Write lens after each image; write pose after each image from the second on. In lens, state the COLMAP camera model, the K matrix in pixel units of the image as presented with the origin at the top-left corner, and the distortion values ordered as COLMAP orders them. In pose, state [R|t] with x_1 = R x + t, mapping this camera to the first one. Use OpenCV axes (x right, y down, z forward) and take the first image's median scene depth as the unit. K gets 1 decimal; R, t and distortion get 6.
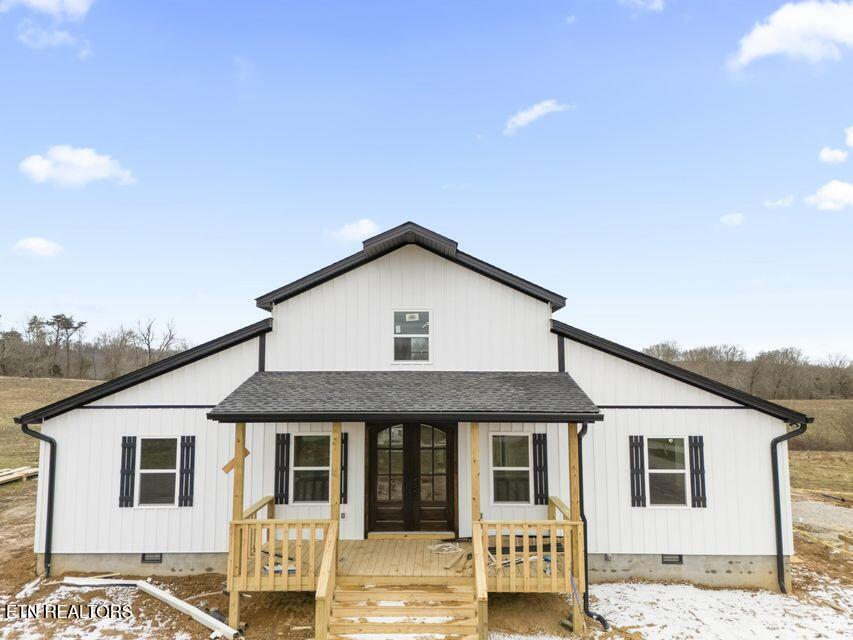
lens RADIAL K [[626.8, 0, 426.5], [0, 626.8, 320.0], [0, 0, 1]] dist [0.079316, -0.075019]
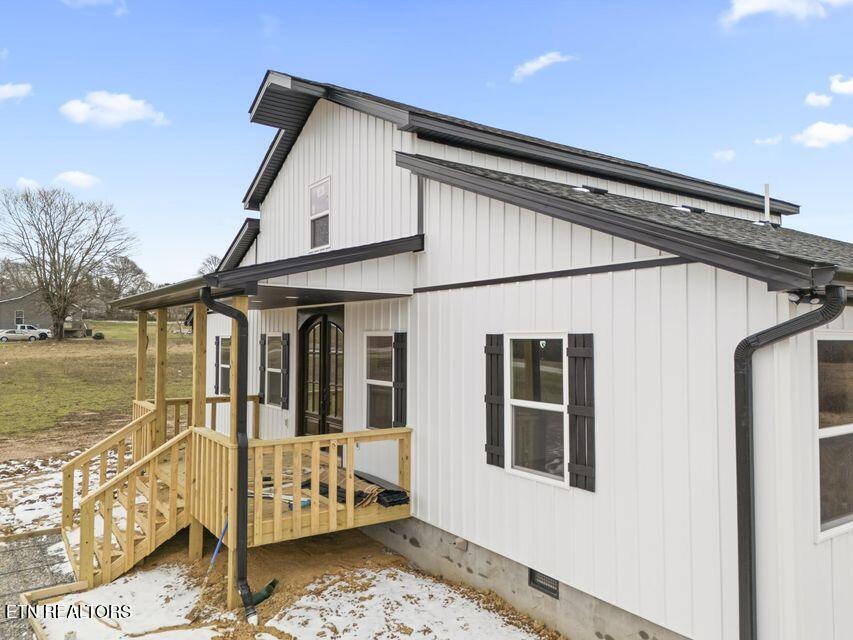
lens RADIAL K [[624.9, 0, 426.5], [0, 624.9, 320.0], [0, 0, 1]] dist [0.092912, -0.093157]
pose [[0.572748, -0.020162, -0.819483, 0.730079], [0.067281, 0.997481, 0.022482, 0.155012], [0.816966, -0.068012, 0.572662, 0.653778]]
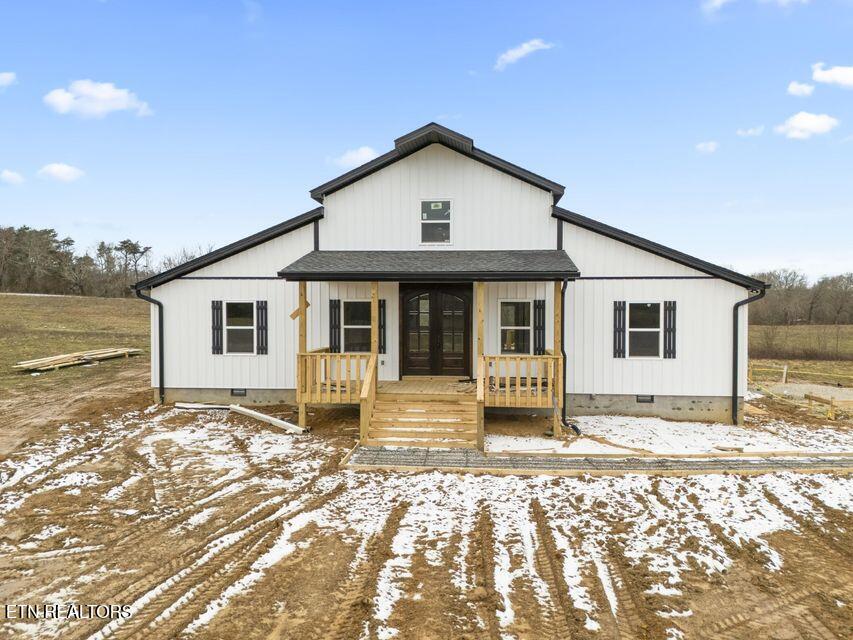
lens RADIAL K [[626.8, 0, 426.5], [0, 626.8, 320.0], [0, 0, 1]] dist [0.079316, -0.075019]
pose [[0.996865, 0.004958, -0.078971, 0.056210], [0.003940, 0.993686, 0.112126, 0.081012], [0.079028, -0.112086, 0.990551, -0.238081]]
